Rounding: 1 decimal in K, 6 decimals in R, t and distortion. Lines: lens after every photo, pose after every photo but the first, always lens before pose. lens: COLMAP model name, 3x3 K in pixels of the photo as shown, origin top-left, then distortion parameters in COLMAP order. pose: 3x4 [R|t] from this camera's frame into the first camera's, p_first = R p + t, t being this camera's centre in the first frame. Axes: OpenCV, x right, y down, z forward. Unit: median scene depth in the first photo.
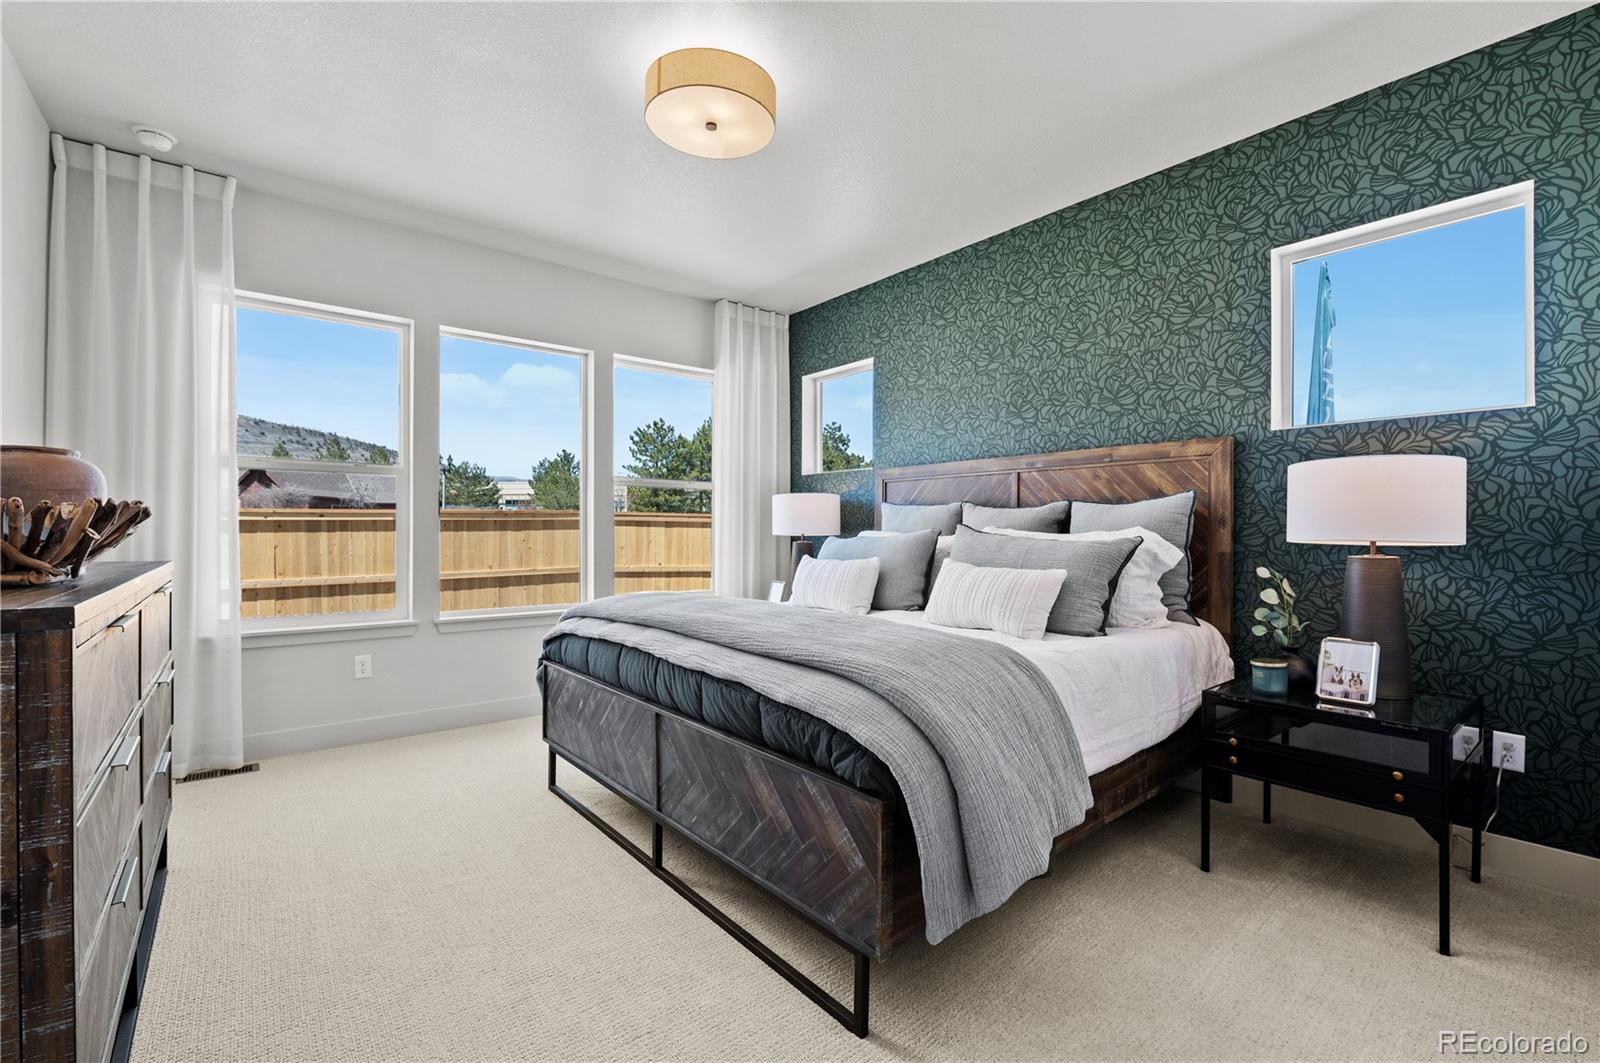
lens RADIAL K [[720.4, 0, 786.9], [0, 720.4, 522.4], [0, 0, 1]] dist [-0.001786, 0.000962]
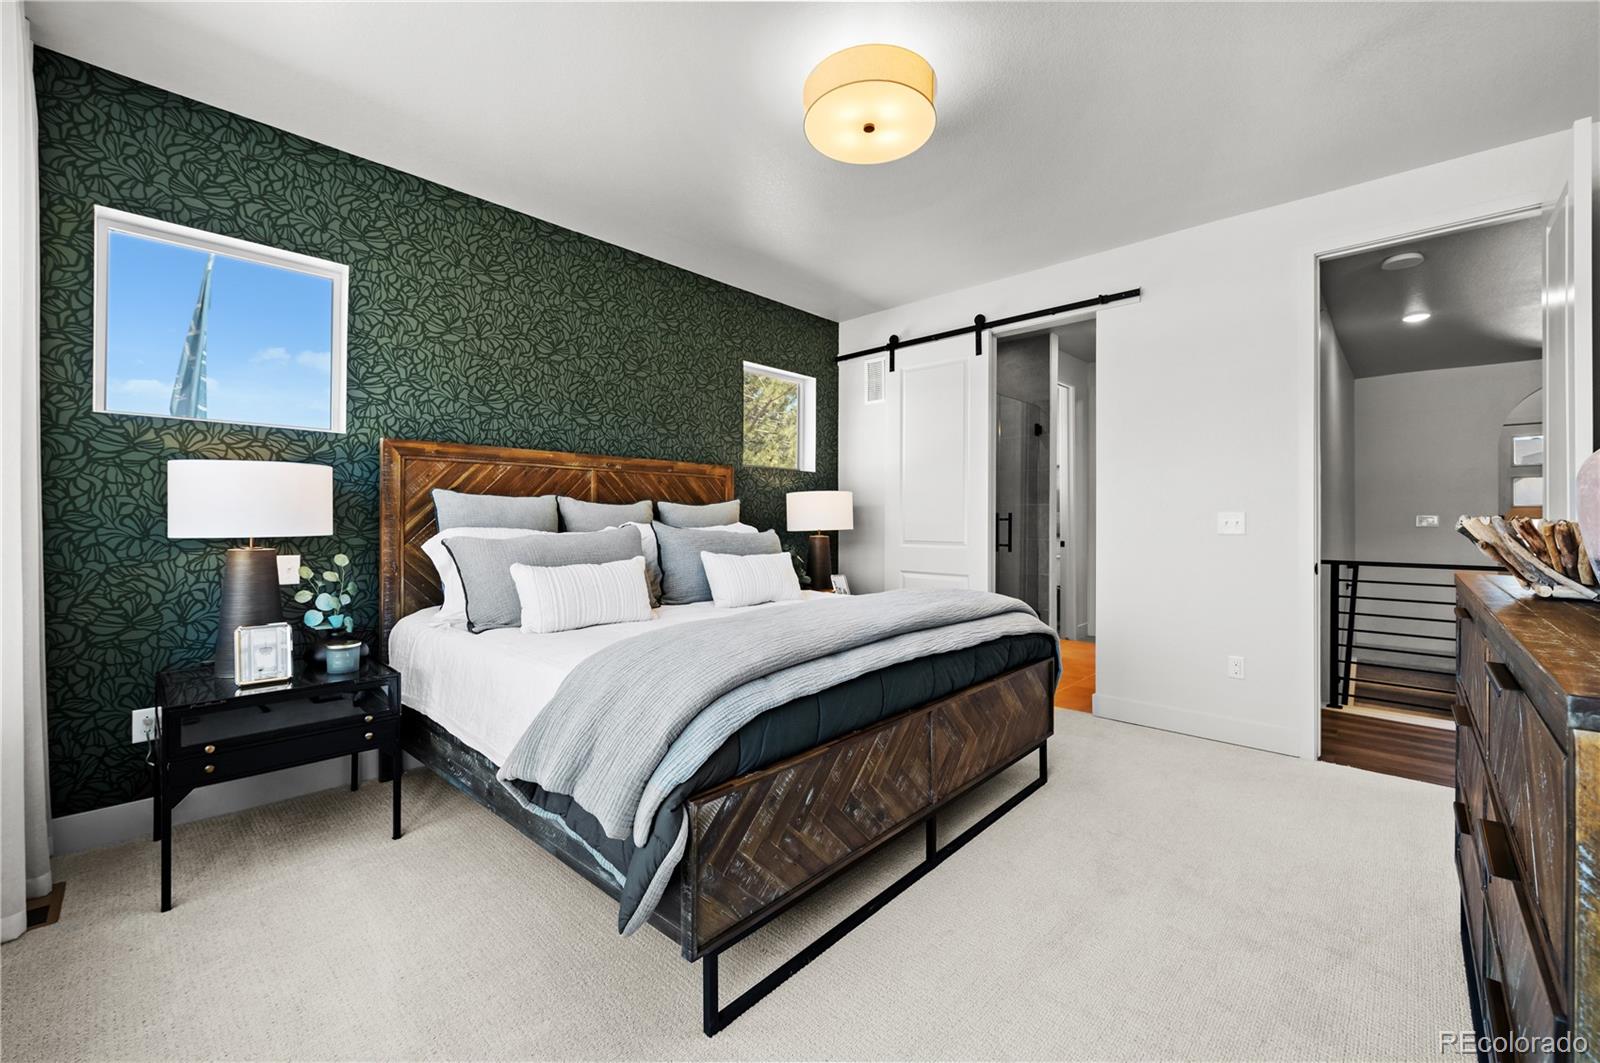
lens RADIAL K [[635.1, 0, 783.1], [0, 635.1, 533.3], [0, 0, 1]] dist [0.001193, -0.001850]
pose [[-0.132984, -0.015502, 0.990997, -0.243553], [-0.007944, 0.999862, 0.014575, 0.003054], [-0.991086, -0.005934, -0.133089, 0.316546]]
